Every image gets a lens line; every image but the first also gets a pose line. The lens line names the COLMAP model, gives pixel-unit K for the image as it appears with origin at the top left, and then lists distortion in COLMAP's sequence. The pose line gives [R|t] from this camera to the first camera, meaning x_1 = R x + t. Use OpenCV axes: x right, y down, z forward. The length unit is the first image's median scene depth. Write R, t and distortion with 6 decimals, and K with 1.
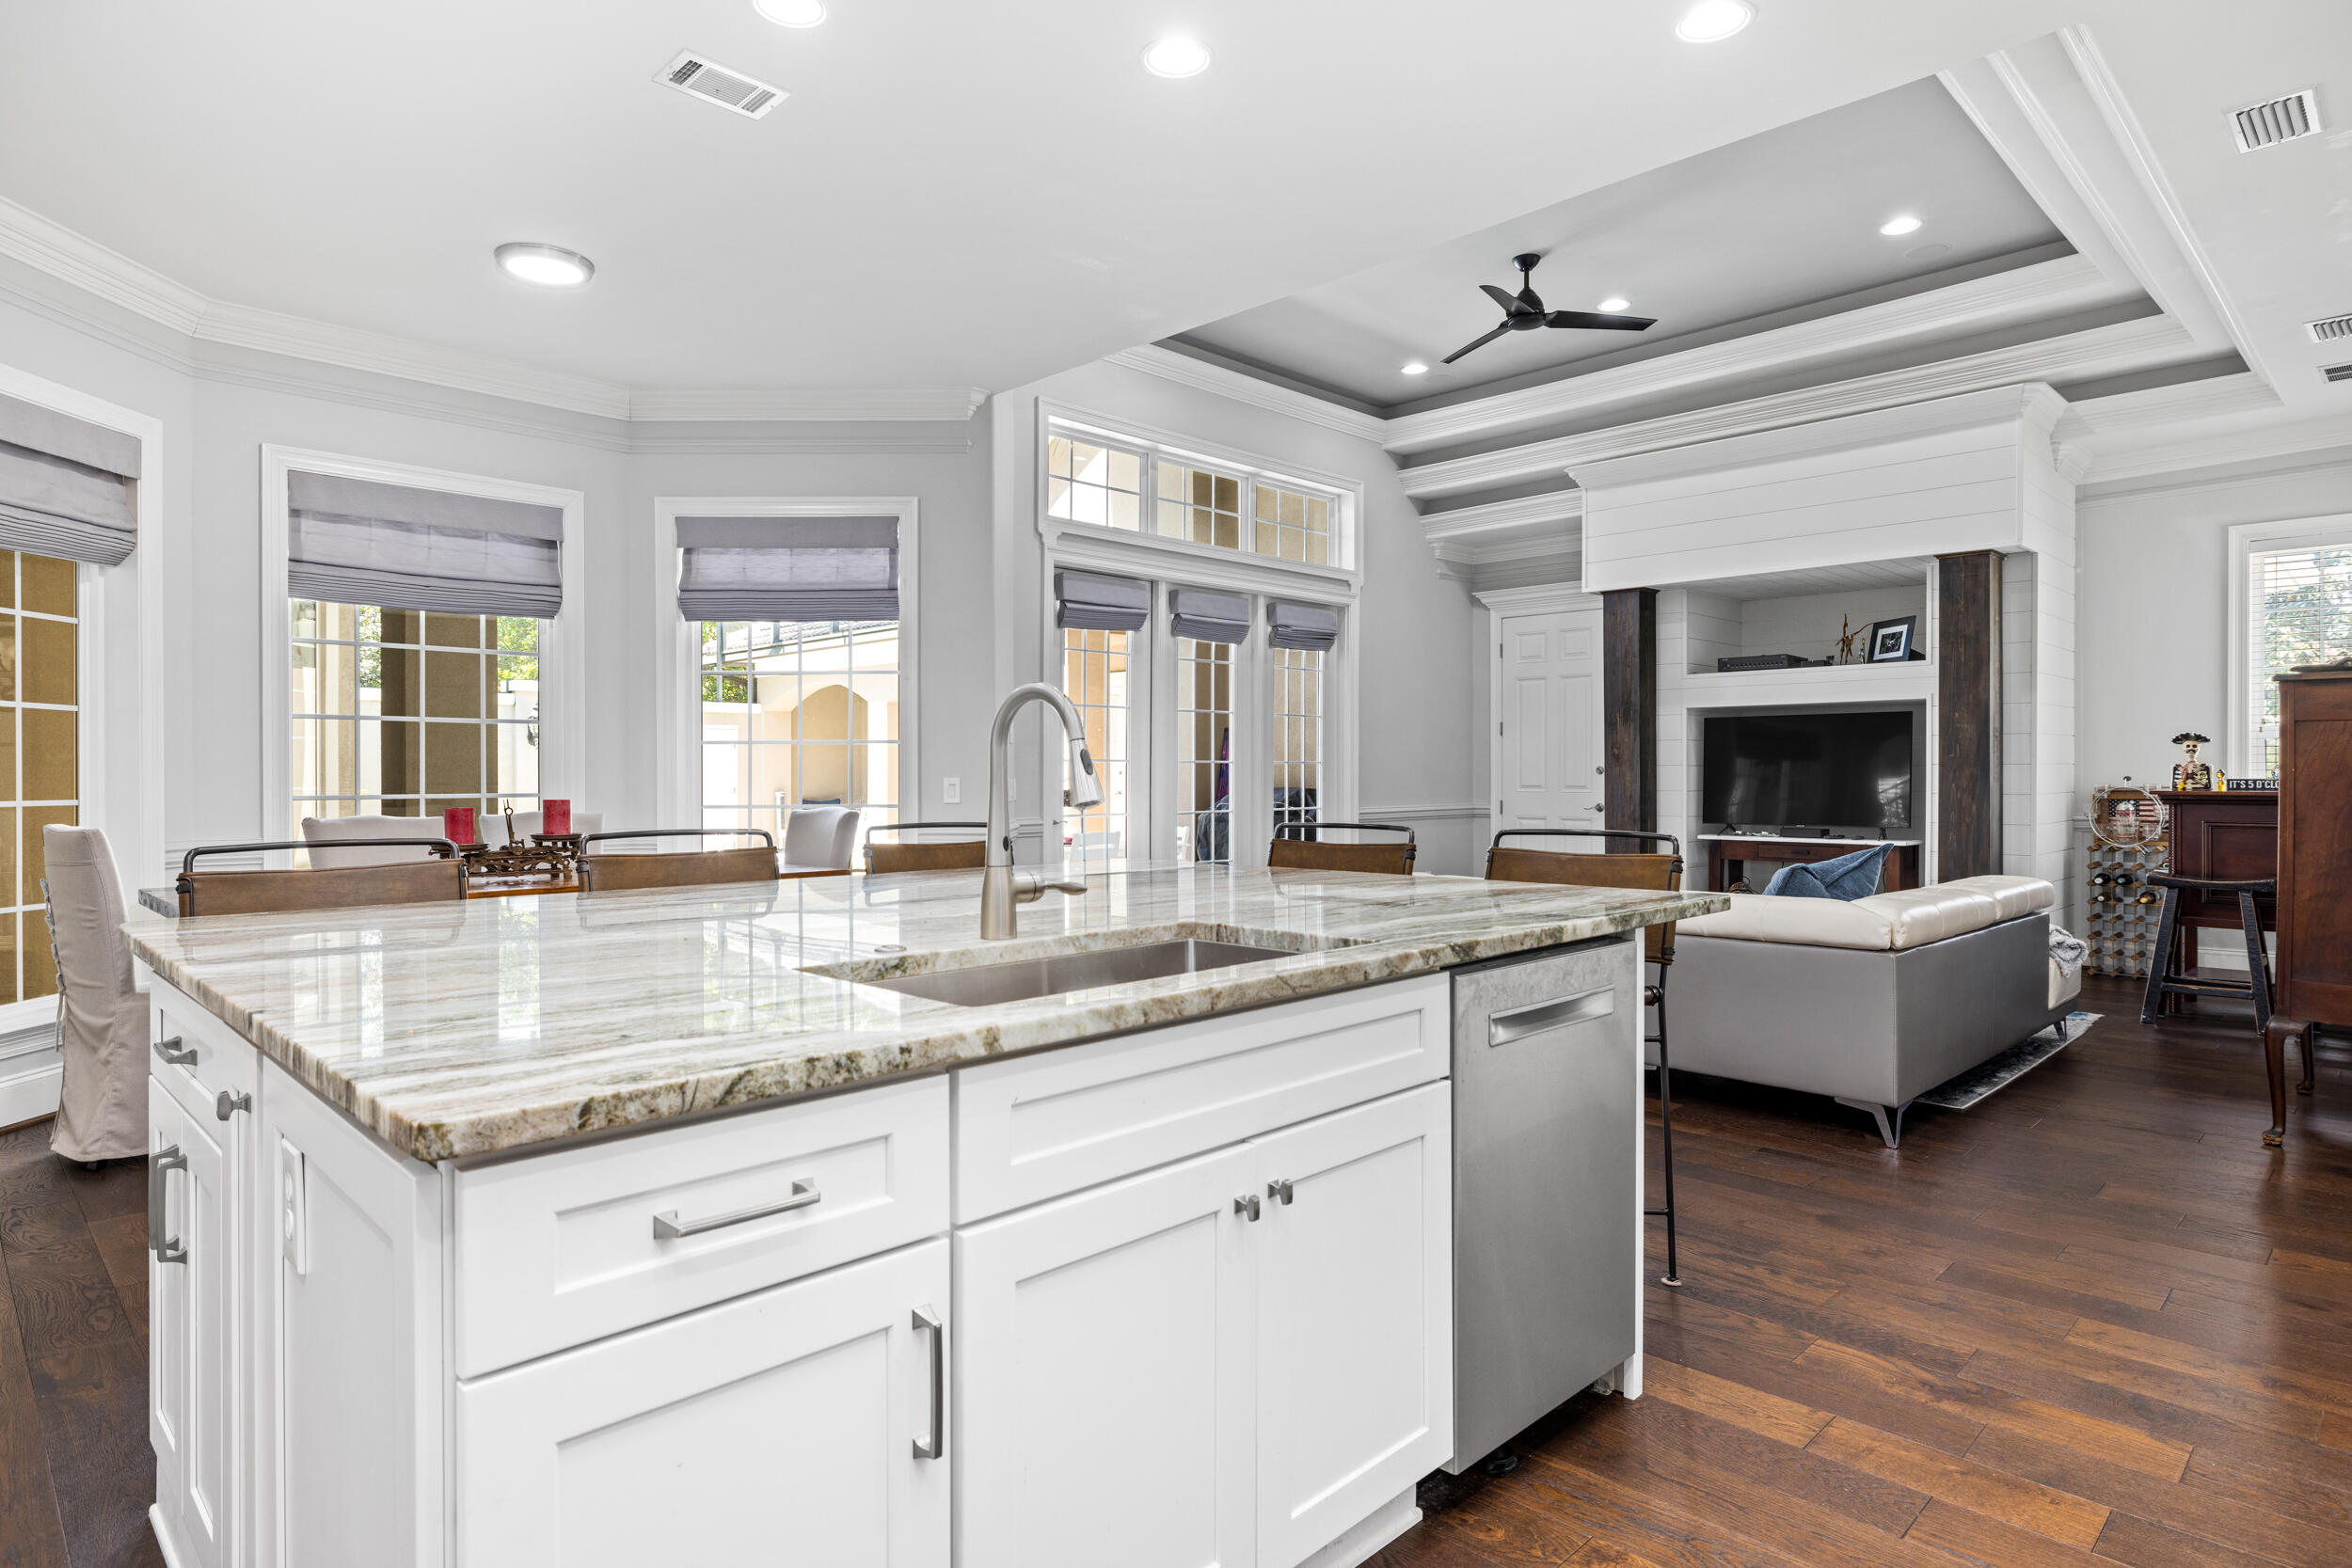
lens RADIAL K [[1286.5, 0, 1170.0], [0, 1286.5, 779.6], [0, 0, 1]] dist [0.003689, -0.003313]
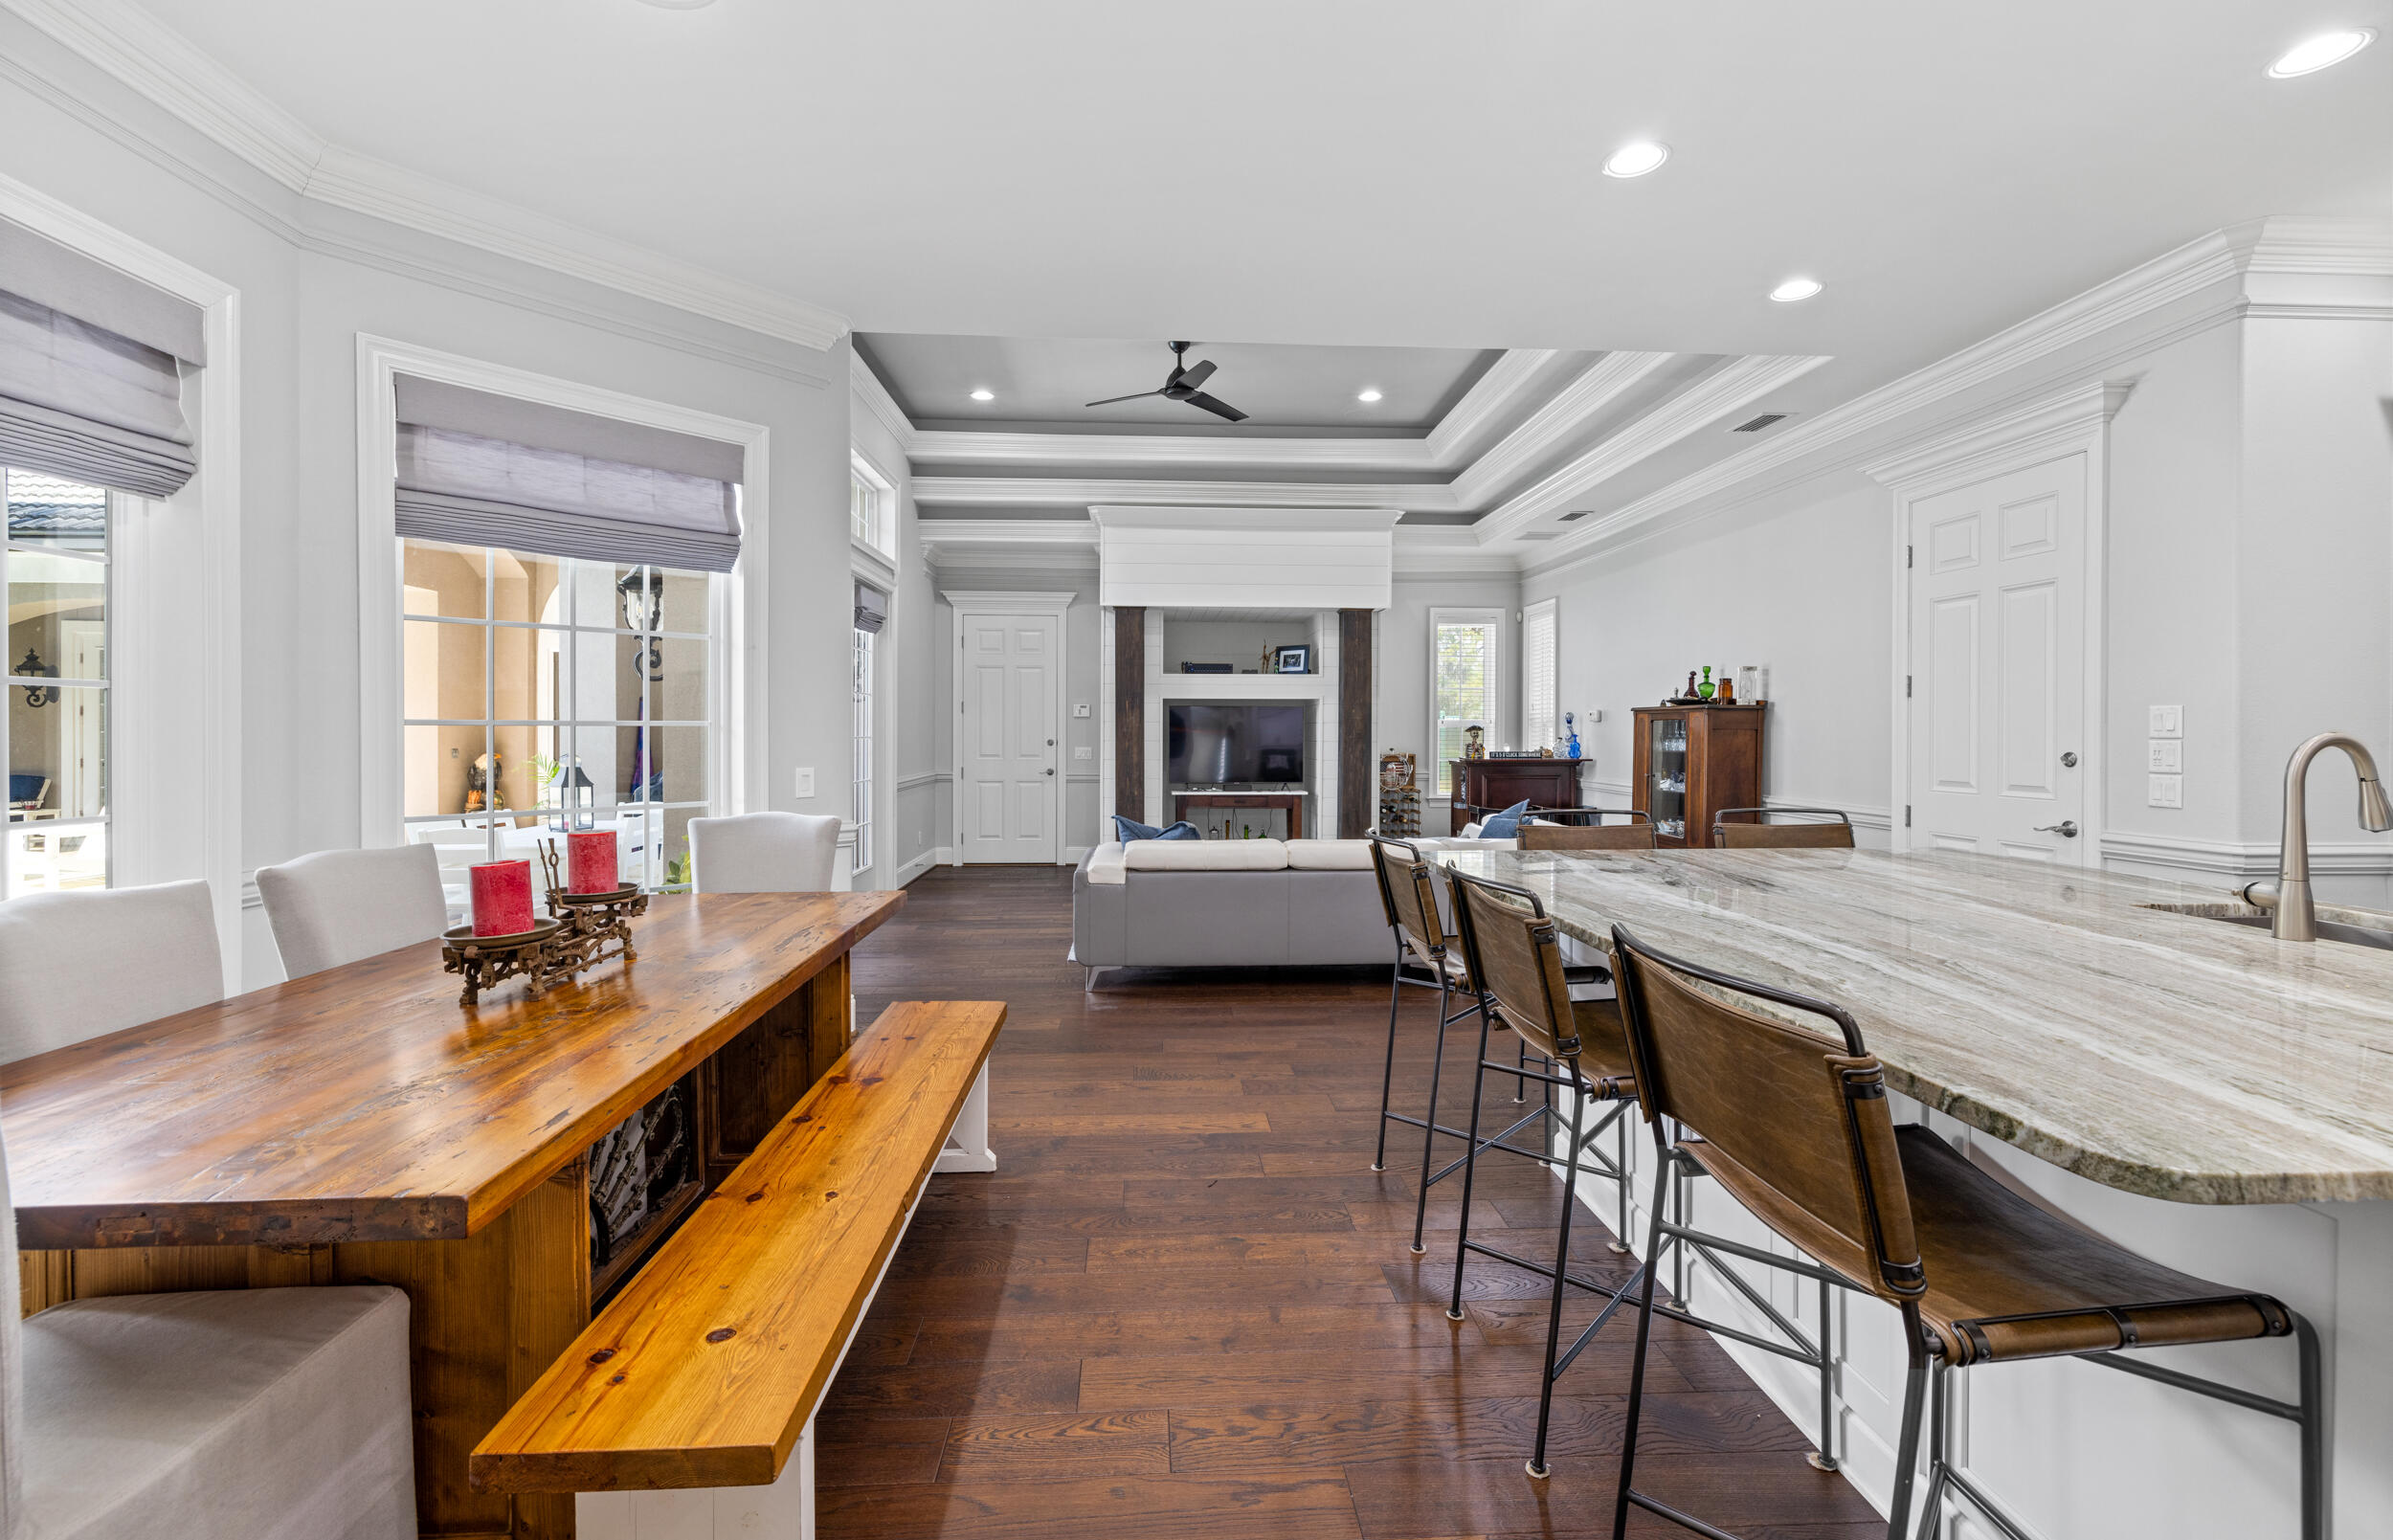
lens RADIAL K [[1004.5, 0, 1189.1], [0, 1004.5, 738.8], [0, 0, 1]] dist [0.000792, -0.000113]
pose [[0.668331, -0.002329, 0.743861, -0.412877], [-0.000719, 0.999993, 0.003778, -0.019591], [-0.743864, -0.003060, 0.668324, 0.309089]]
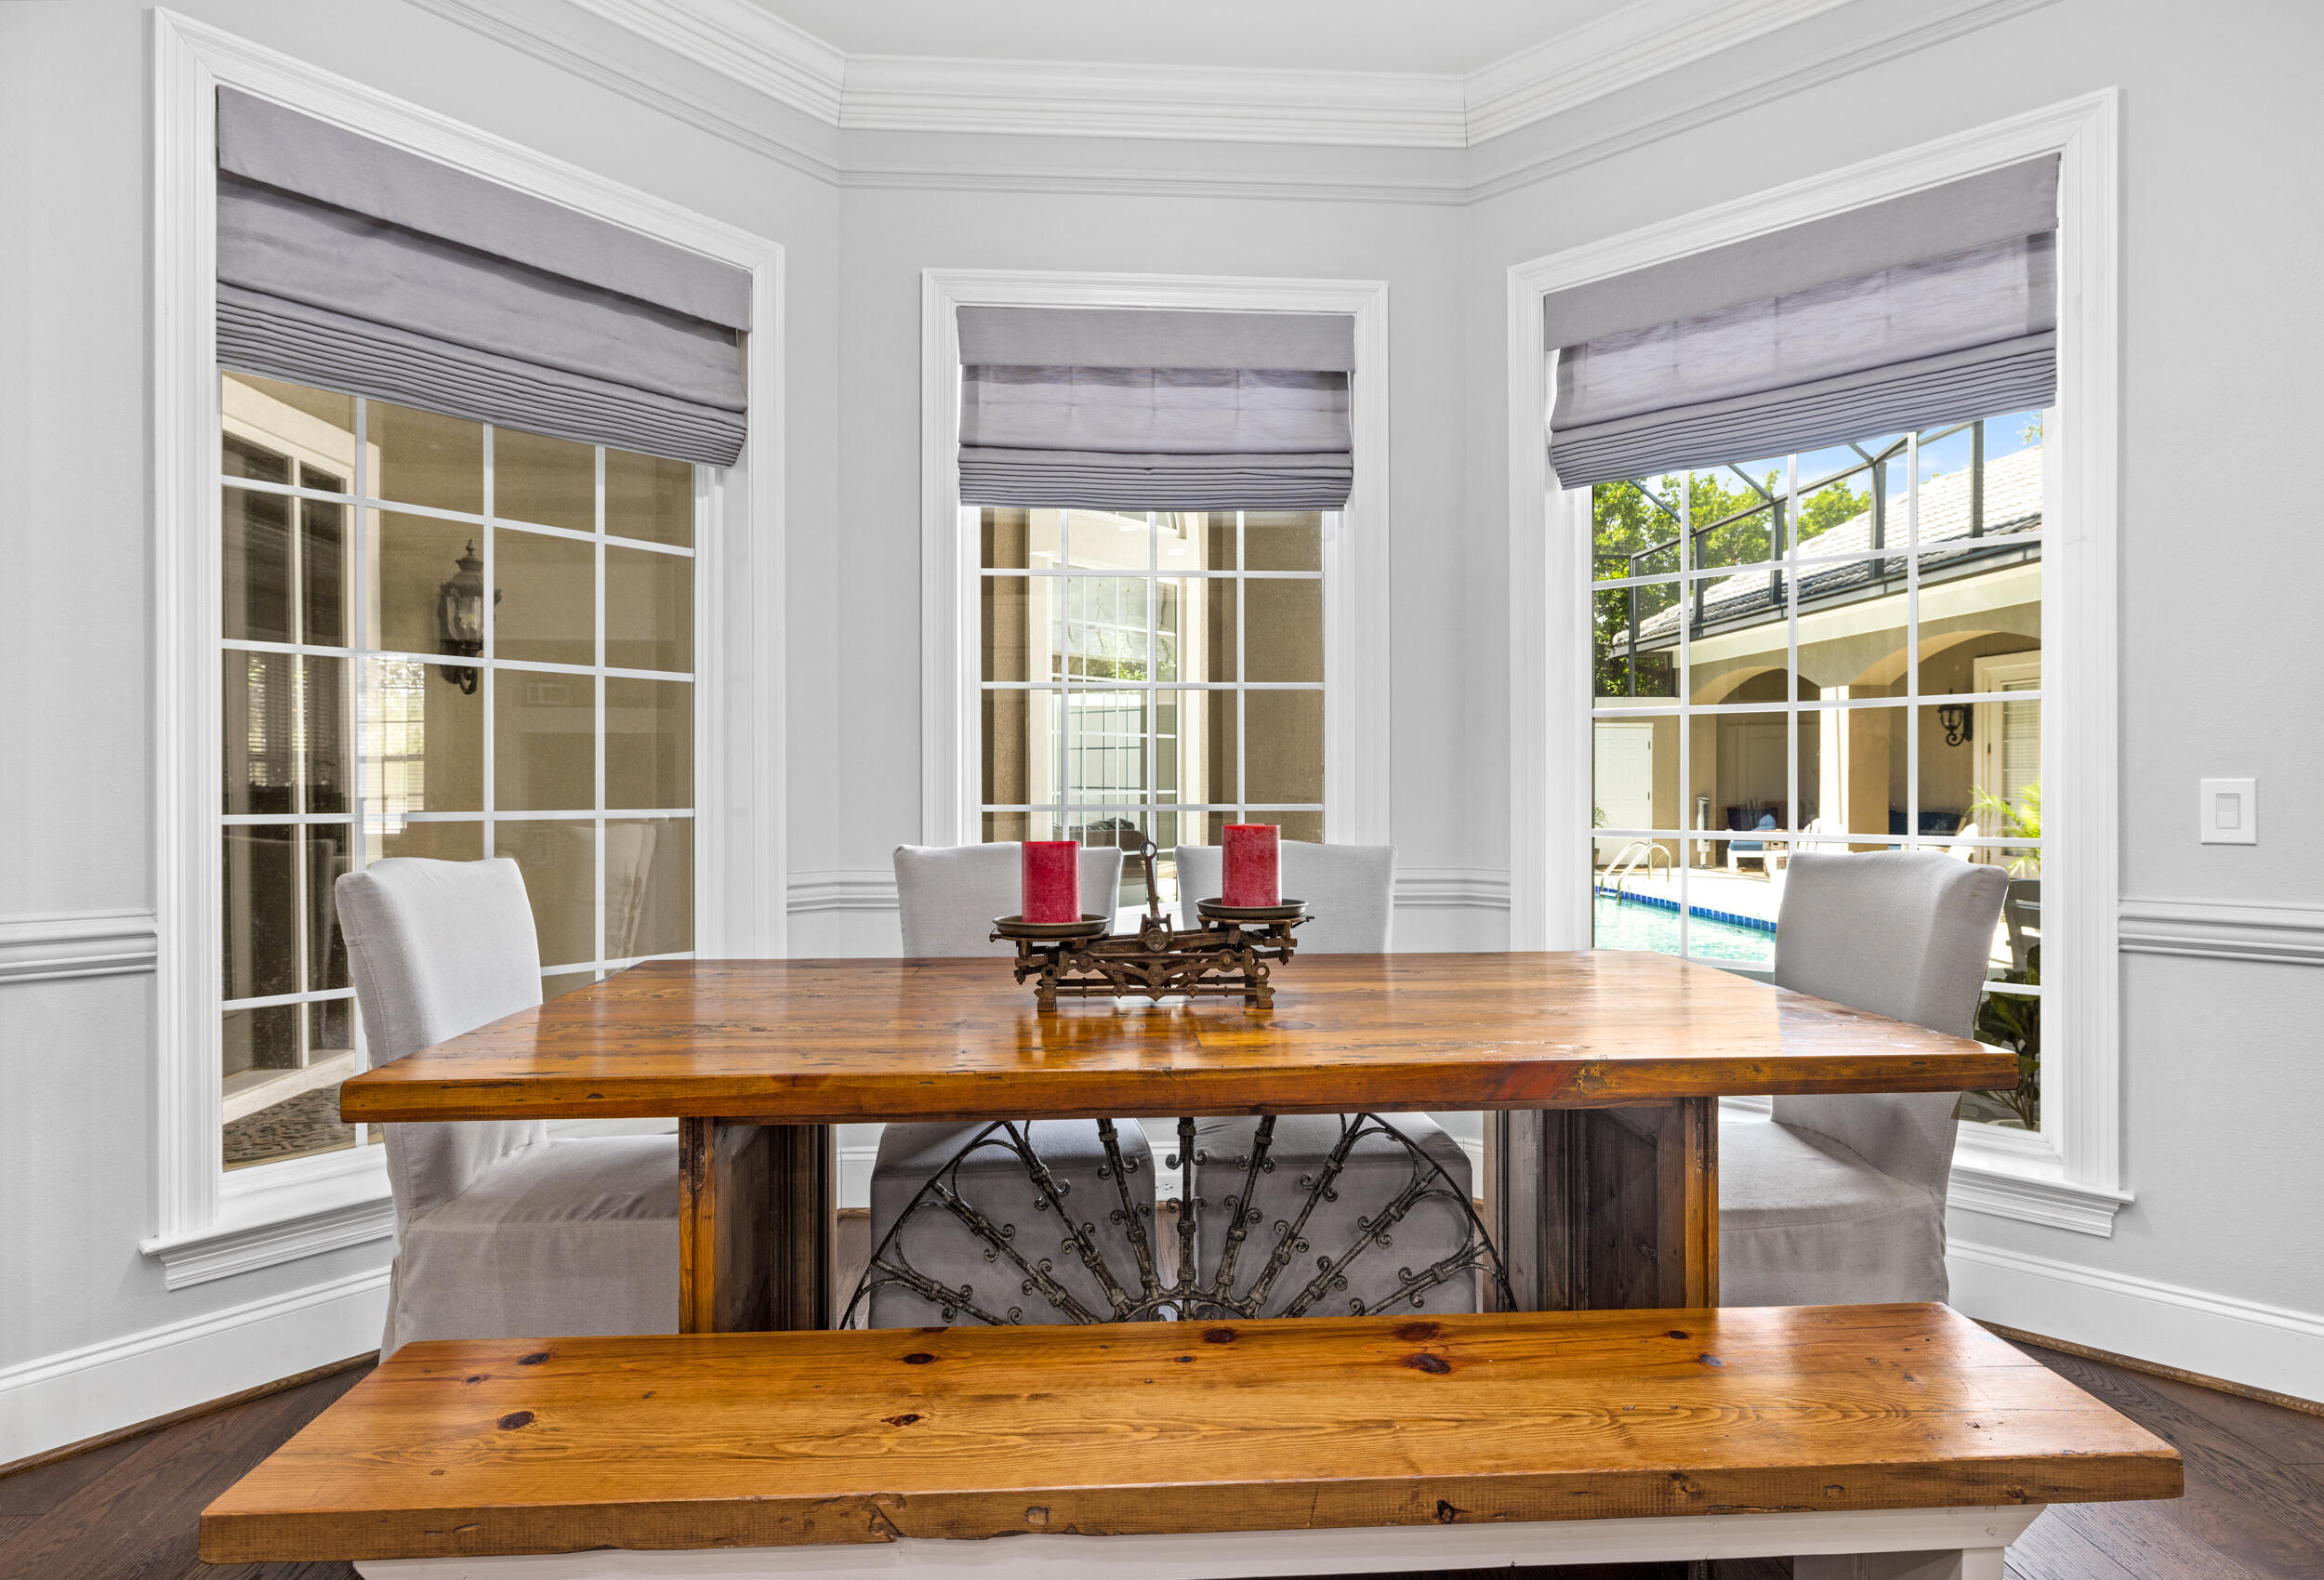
lens RADIAL K [[1197.2, 0, 1168.7], [0, 1197.2, 789.4], [0, 0, 1]] dist [-0.004268, 0.000605]
pose [[0.760588, 0.000988, -0.649234, -0.149522], [-0.003584, 0.999990, -0.002676, 0.003624], [0.649225, 0.004362, 0.760584, 0.434112]]
